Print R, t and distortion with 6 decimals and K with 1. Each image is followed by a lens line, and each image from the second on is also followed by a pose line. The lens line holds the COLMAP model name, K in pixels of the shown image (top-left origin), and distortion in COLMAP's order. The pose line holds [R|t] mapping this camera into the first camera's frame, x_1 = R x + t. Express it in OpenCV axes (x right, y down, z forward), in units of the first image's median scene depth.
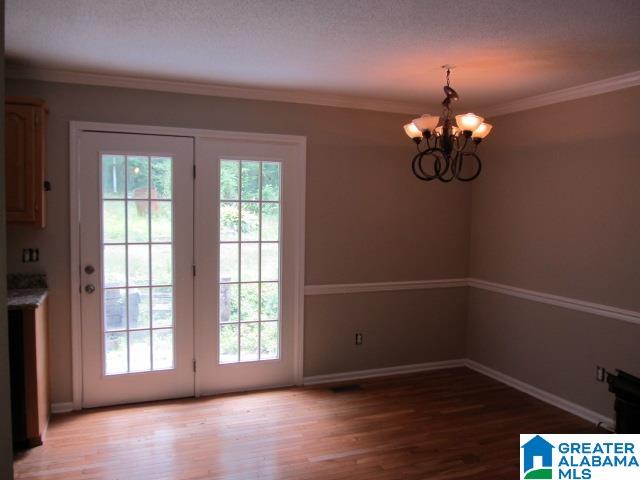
lens RADIAL K [[529.5, 0, 321.5], [0, 529.5, 238.2], [0, 0, 1]] dist [-0.097304, 0.095674]
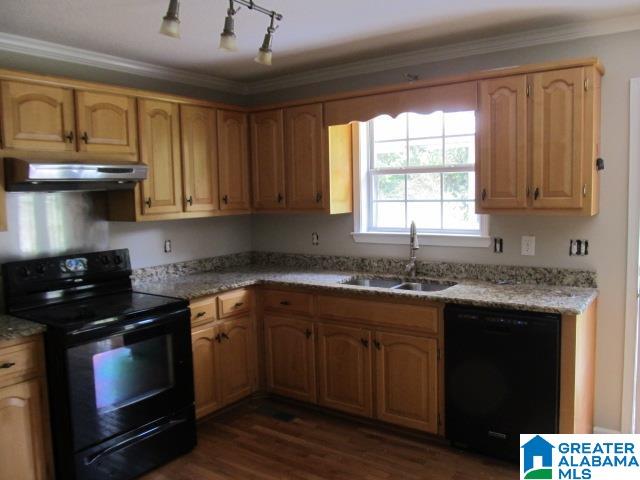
lens RADIAL K [[529.5, 0, 321.5], [0, 529.5, 238.2], [0, 0, 1]] dist [-0.097304, 0.095674]
pose [[0.535800, 0.040822, -0.843358, -0.071404], [-0.014203, 0.999125, 0.039338, -0.010426], [0.844226, -0.009100, 0.535911, 0.193939]]
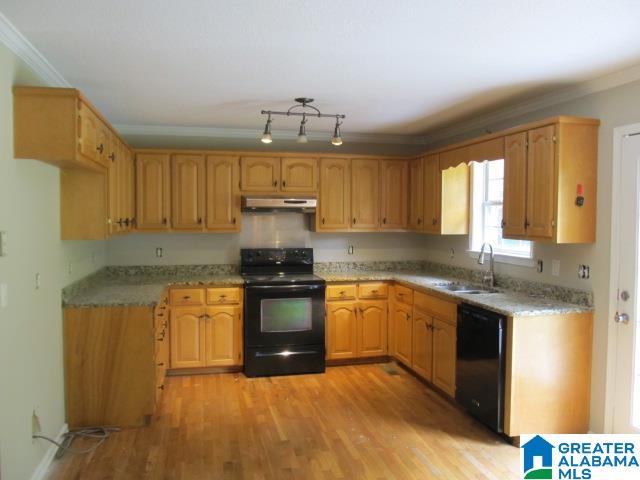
lens RADIAL K [[529.5, 0, 321.5], [0, 529.5, 238.2], [0, 0, 1]] dist [-0.097304, 0.095674]
pose [[-0.153621, 0.022652, -0.987870, 0.509192], [-0.062445, 0.997516, 0.032584, -0.033250], [0.986155, 0.066693, -0.151825, 0.673379]]
